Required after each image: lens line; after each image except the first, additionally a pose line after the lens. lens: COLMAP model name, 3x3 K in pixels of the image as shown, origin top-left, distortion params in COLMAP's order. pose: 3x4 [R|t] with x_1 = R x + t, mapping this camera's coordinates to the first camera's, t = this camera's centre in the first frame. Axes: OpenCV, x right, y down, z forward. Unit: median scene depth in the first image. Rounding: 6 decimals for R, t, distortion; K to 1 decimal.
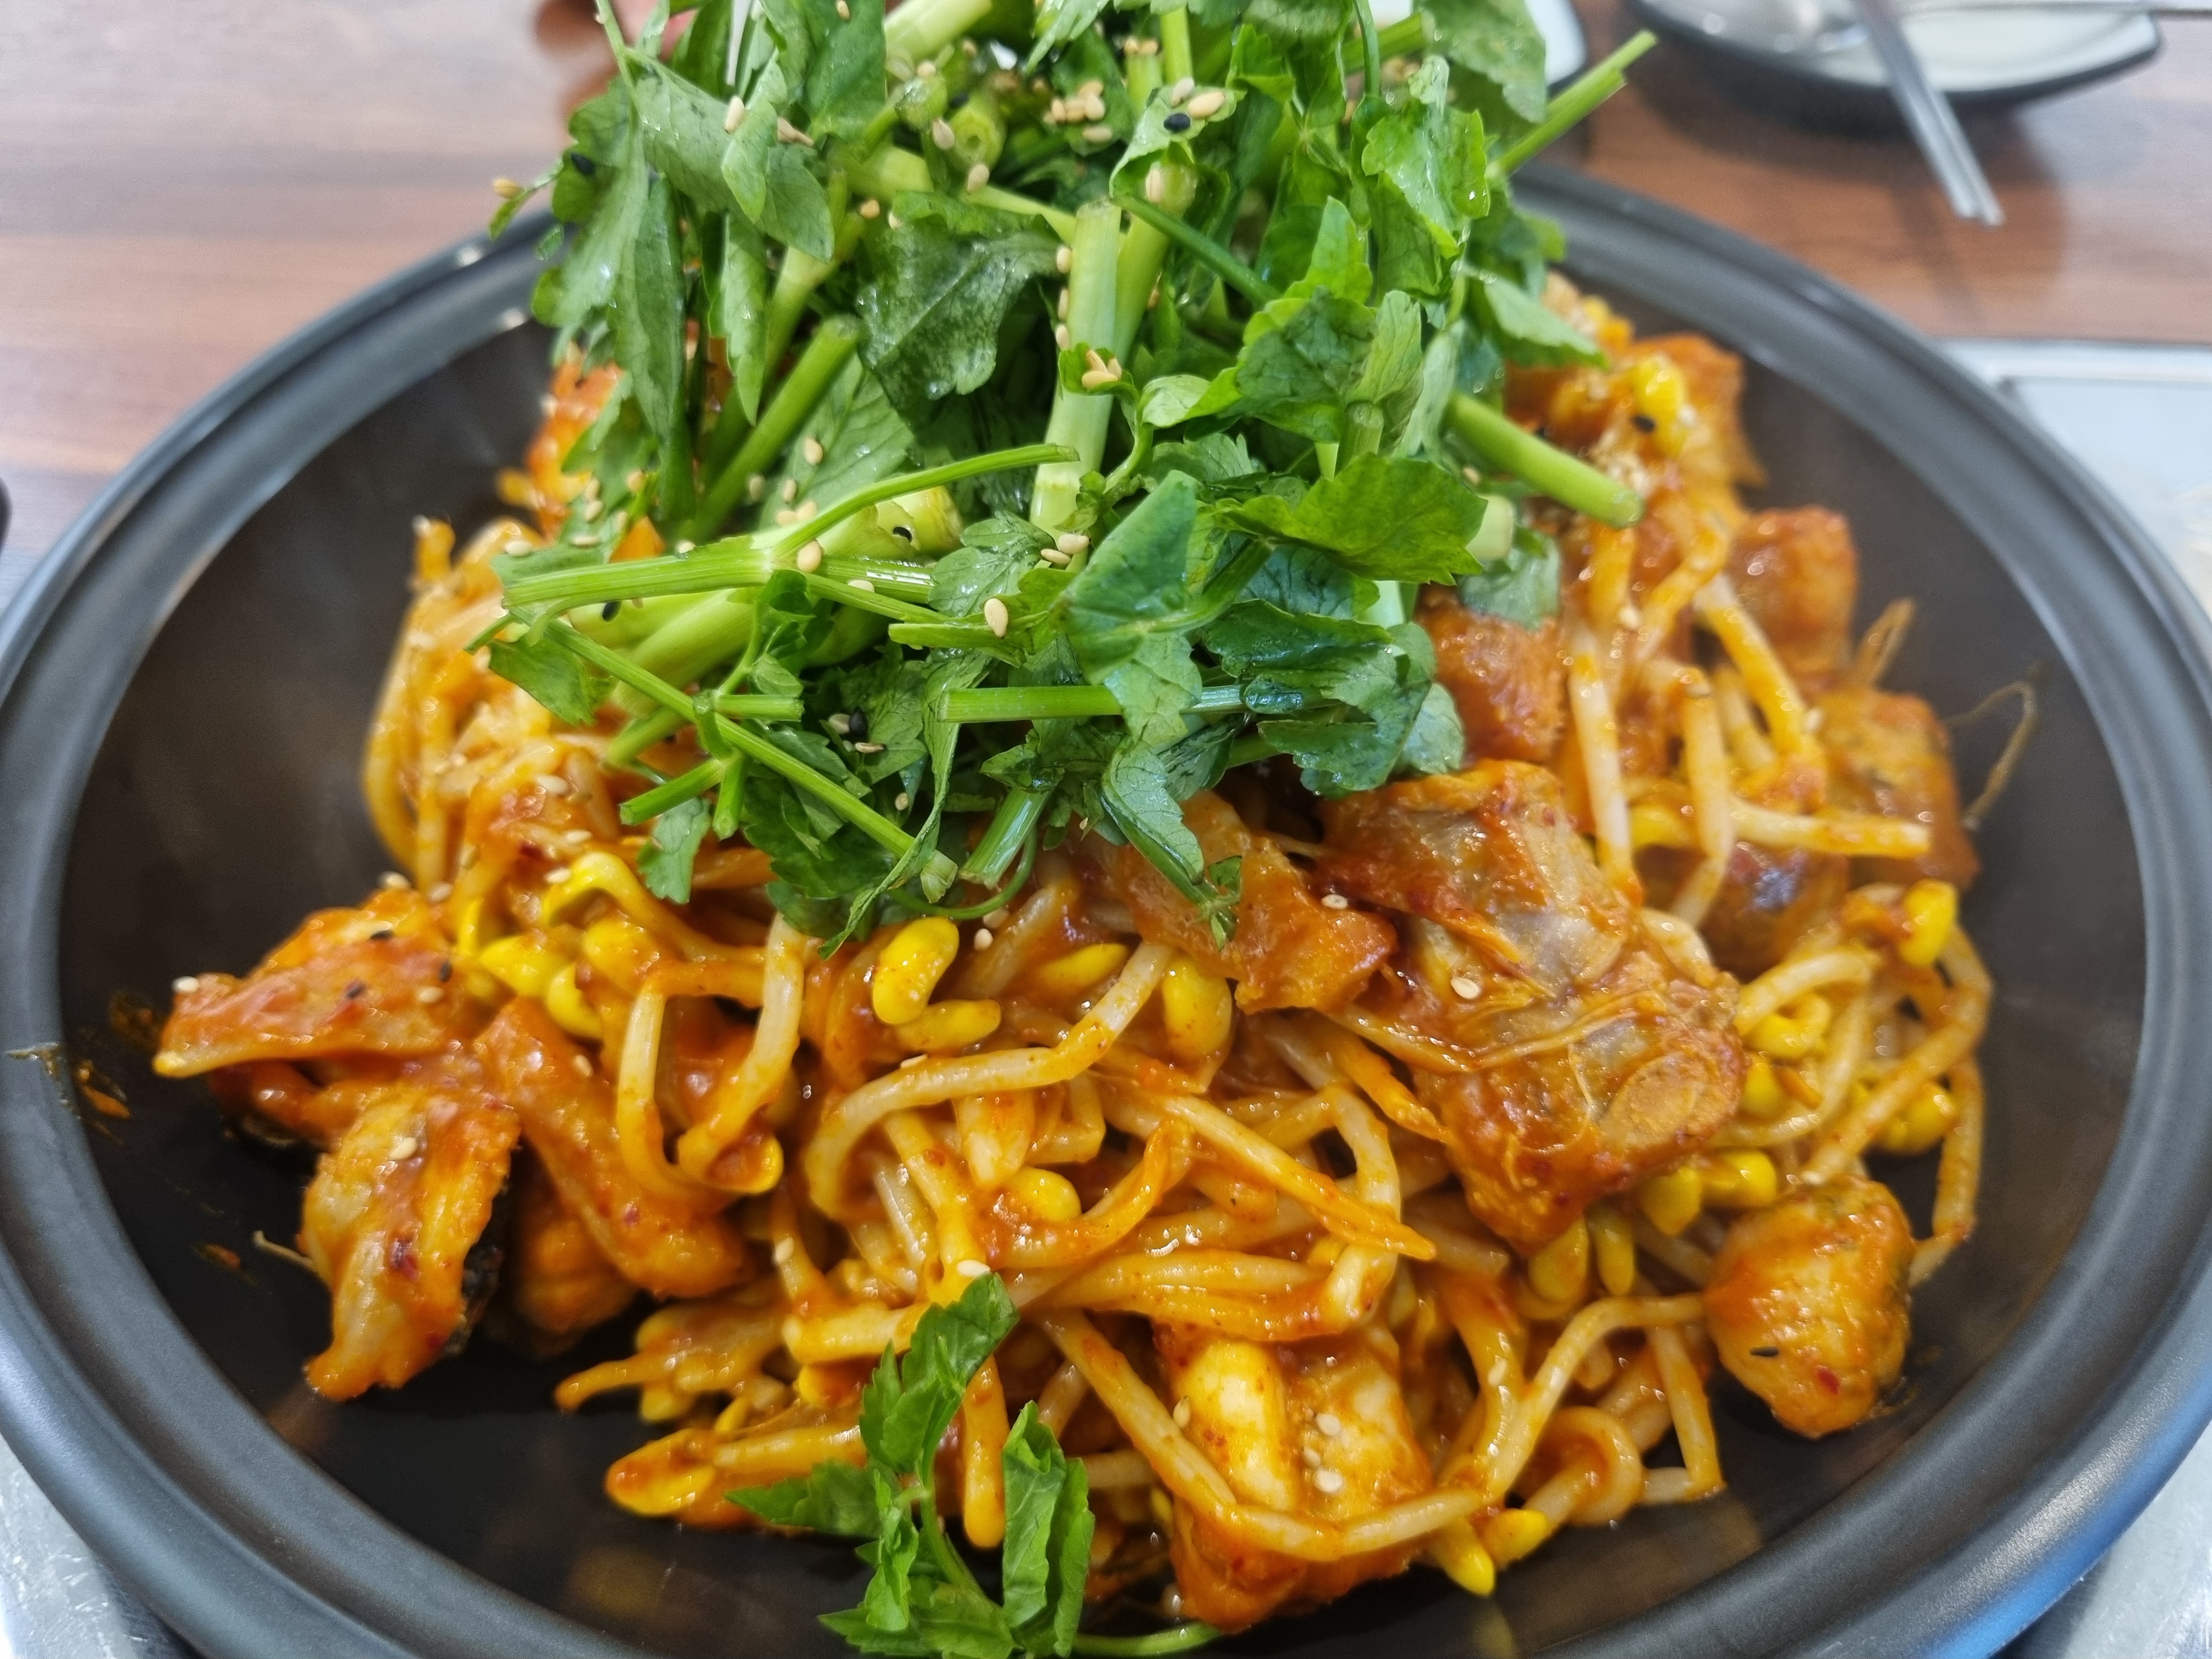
lens RADIAL K [[1857.7, 0, 1103.1], [0, 1857.7, 830.5], [0, 0, 1]] dist [-0.039362, 0.001960]
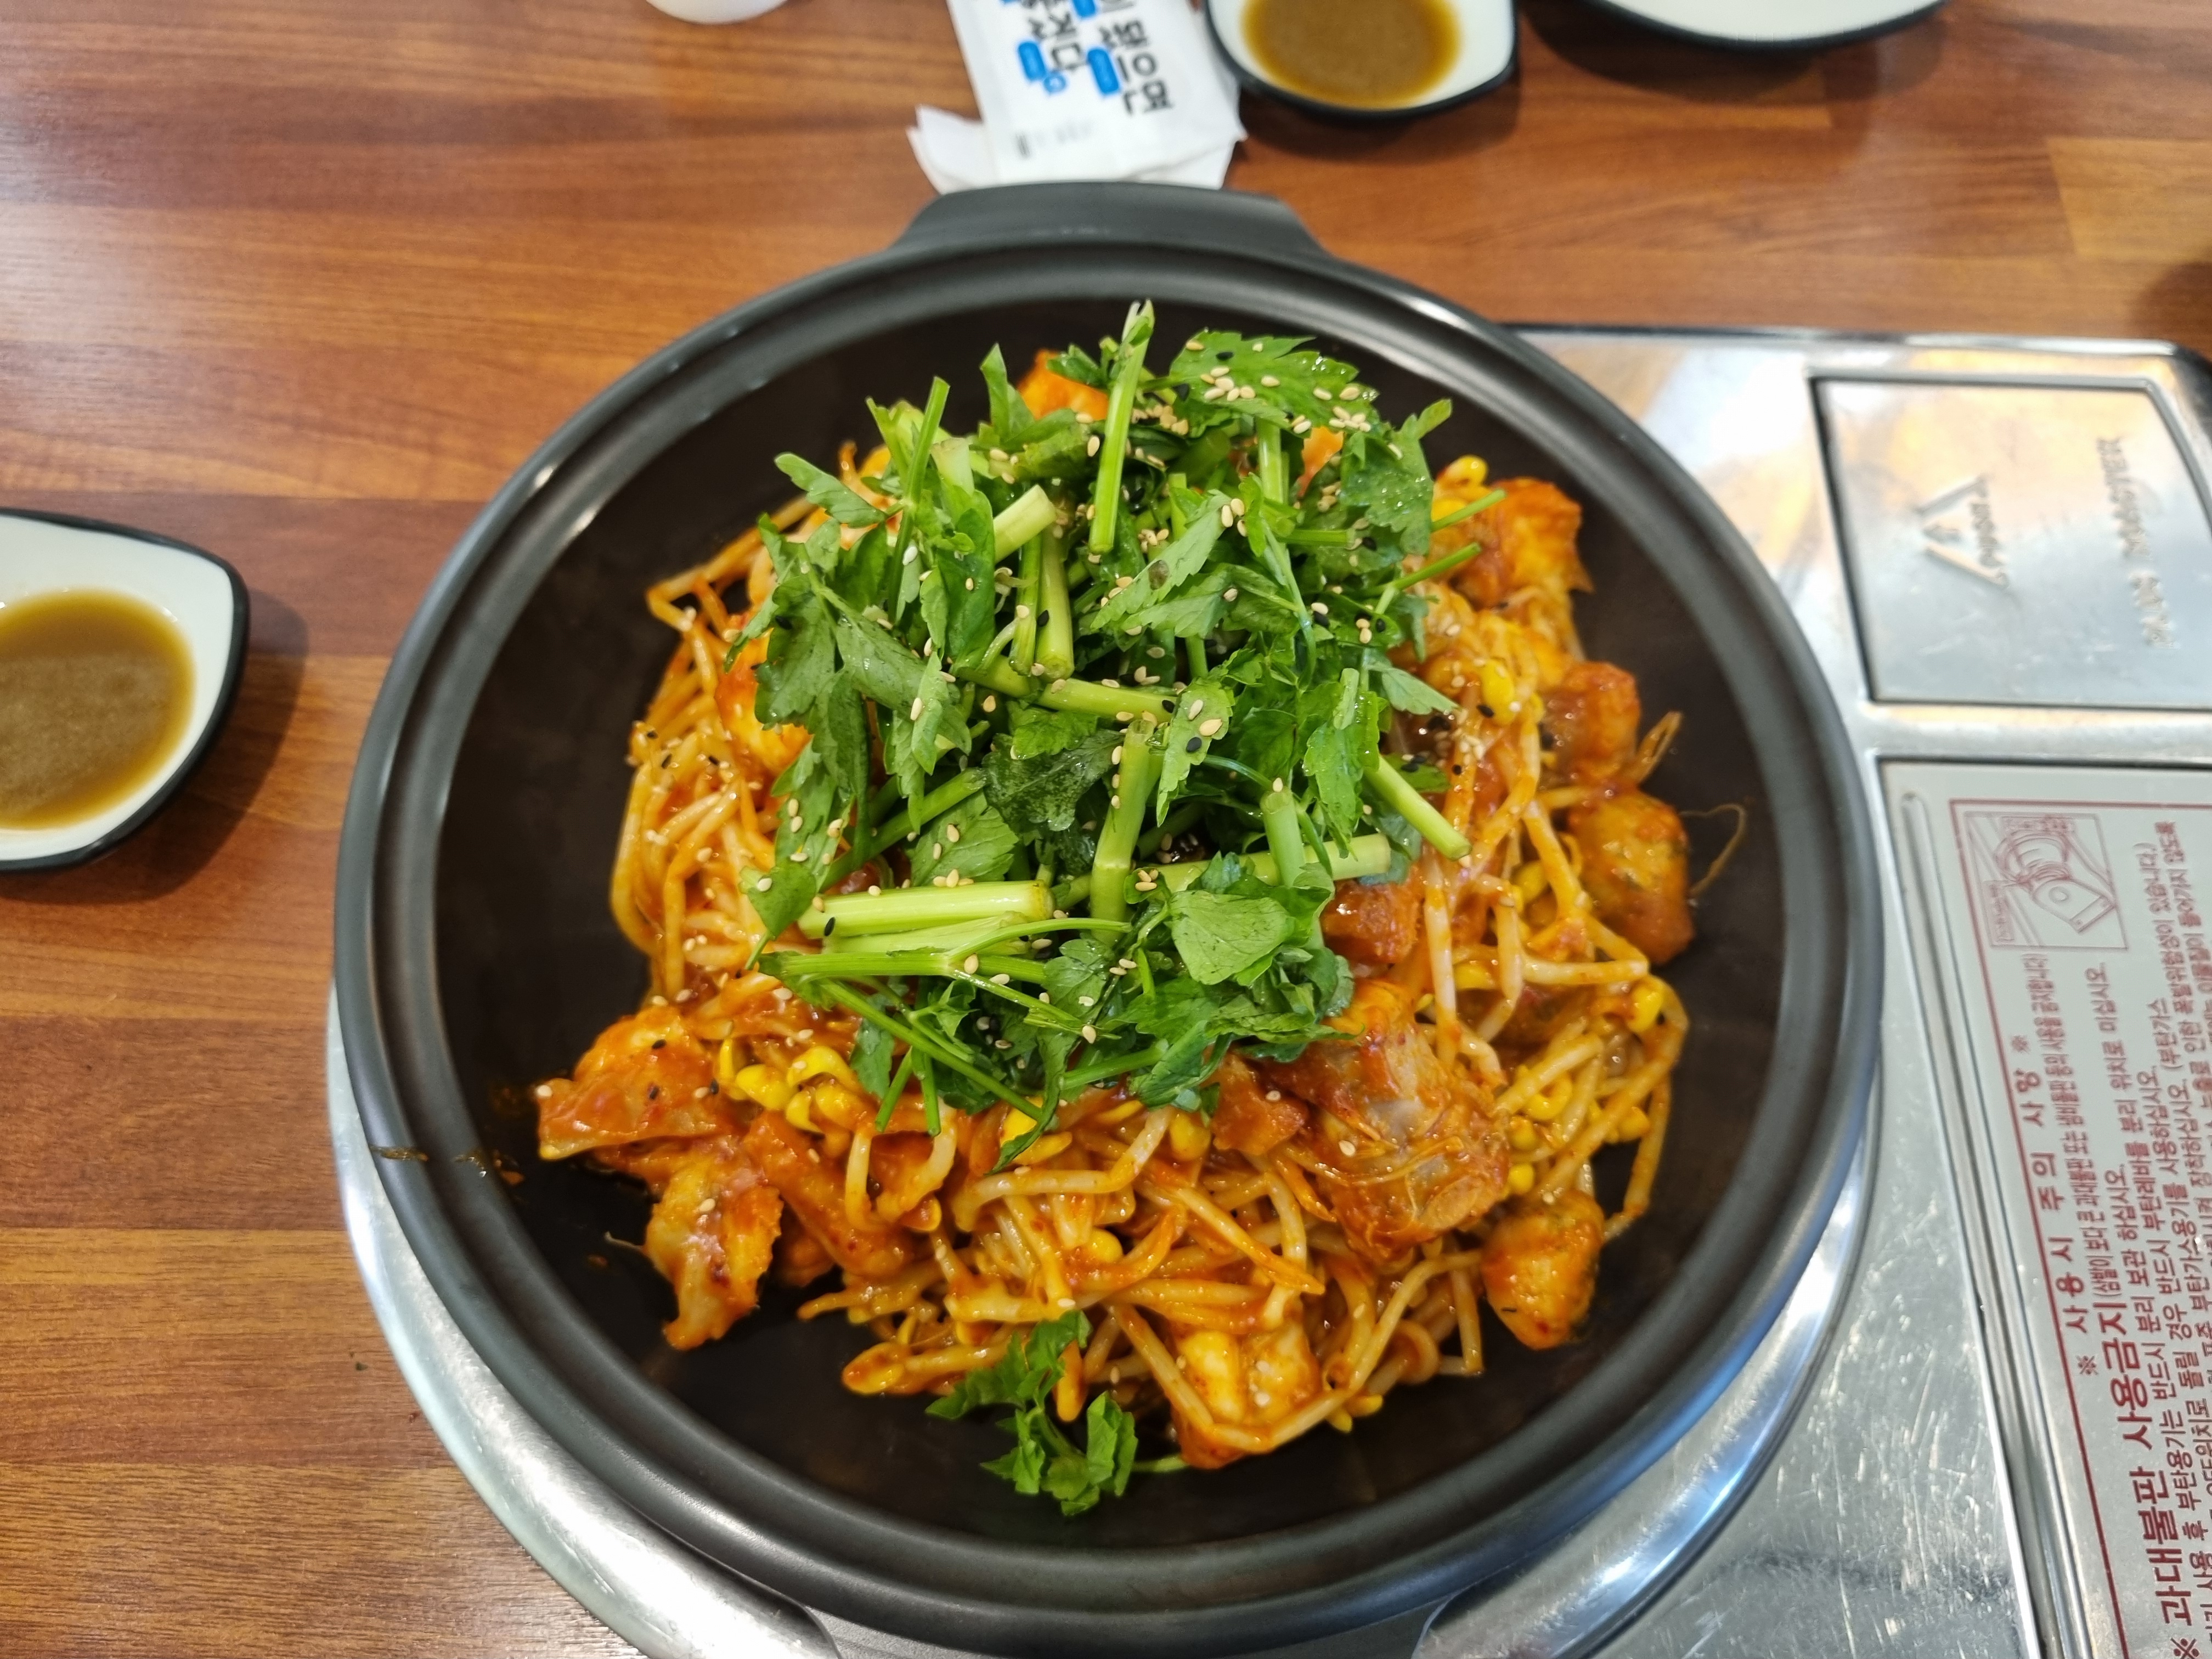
lens RADIAL K [[1857.7, 0, 1107.9], [0, 1857.7, 828.9], [0, 0, 1]] dist [-0.039362, 0.001960]
pose [[0.998790, -0.017256, 0.046053, -0.095158], [0.001963, 0.949664, 0.313264, -0.688907], [-0.049140, -0.312794, 0.948549, -0.499681]]
